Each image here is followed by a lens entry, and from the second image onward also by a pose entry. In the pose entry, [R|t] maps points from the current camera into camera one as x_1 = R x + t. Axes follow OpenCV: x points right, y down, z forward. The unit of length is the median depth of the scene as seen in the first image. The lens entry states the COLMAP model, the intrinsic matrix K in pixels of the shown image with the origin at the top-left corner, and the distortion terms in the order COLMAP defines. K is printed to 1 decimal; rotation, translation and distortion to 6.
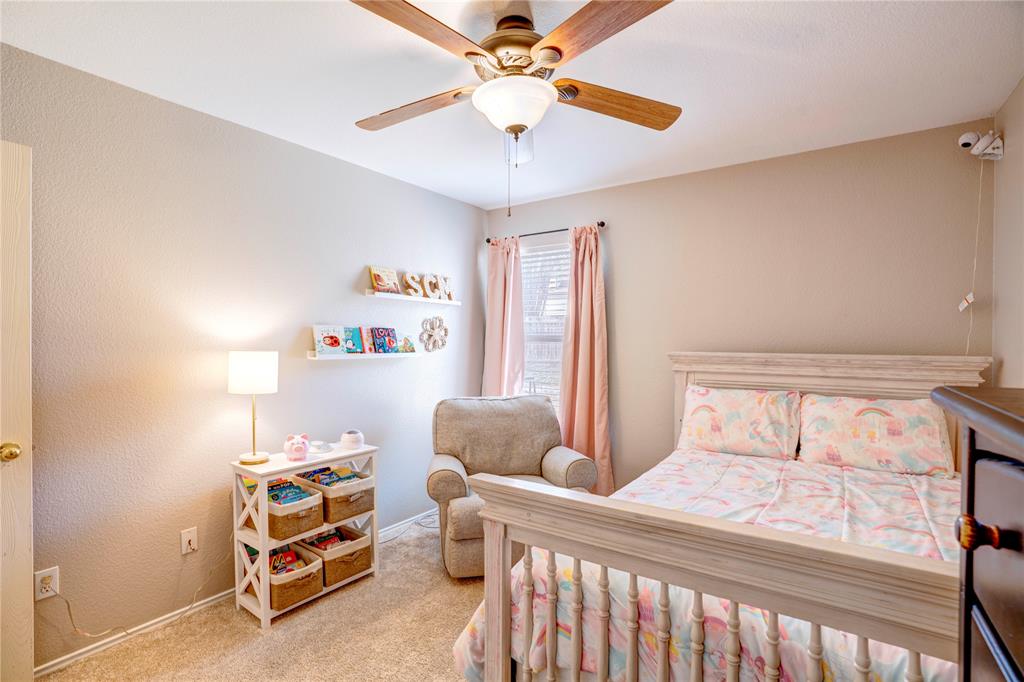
lens RADIAL K [[472.6, 0, 510.1], [0, 472.6, 346.0], [0, 0, 1]] dist [-0.068309, 0.027447]
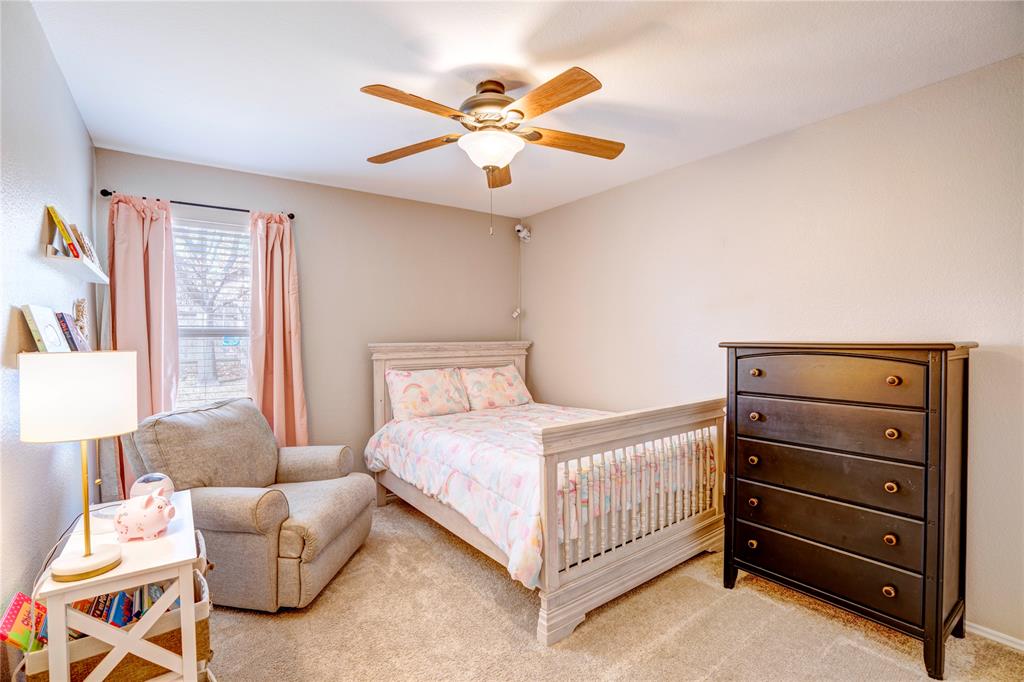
lens RADIAL K [[472.6, 0, 510.1], [0, 472.6, 346.0], [0, 0, 1]] dist [-0.068309, 0.027447]
pose [[0.325423, -0.024002, 0.945264, -0.746264], [0.020885, 0.999616, 0.018192, 0.004564], [-0.945338, 0.013822, 0.325800, 0.327458]]
